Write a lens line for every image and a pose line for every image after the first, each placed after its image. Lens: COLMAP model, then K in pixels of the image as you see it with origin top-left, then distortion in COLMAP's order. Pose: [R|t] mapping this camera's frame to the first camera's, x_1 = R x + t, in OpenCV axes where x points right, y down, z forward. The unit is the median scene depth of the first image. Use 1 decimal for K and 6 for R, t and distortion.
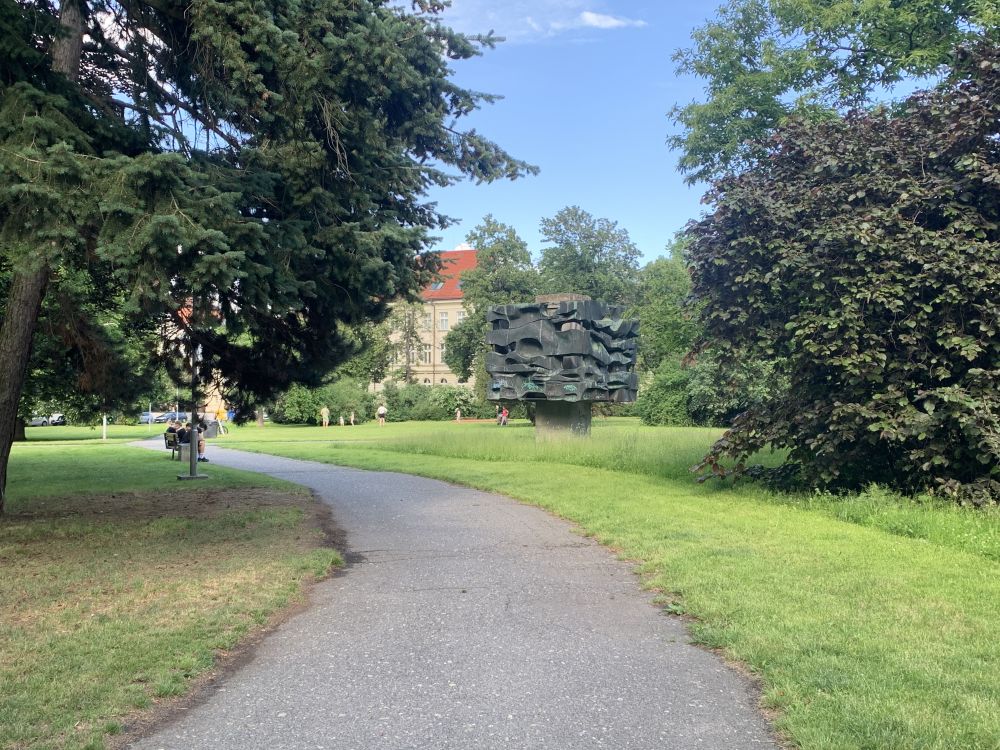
lens RADIAL K [[1051.5, 0, 500.0], [0, 1051.5, 375.0], [0, 0, 1]] dist [0.001855, 0.000209]
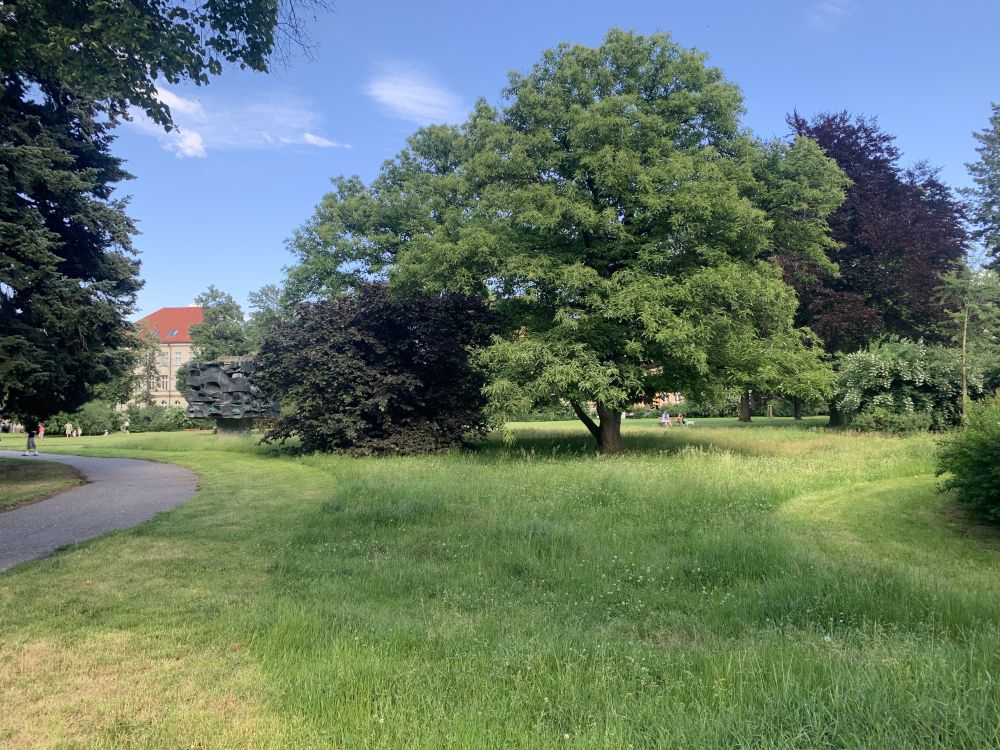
lens RADIAL K [[757.3, 0, 500.0], [0, 757.3, 375.0], [0, 0, 1]] dist [-0.002199, -0.002491]
pose [[0.942103, 0.012963, 0.335072, 0.055401], [-0.003242, 0.999558, -0.029557, -0.010984], [-0.335307, 0.026759, 0.941729, -0.326628]]
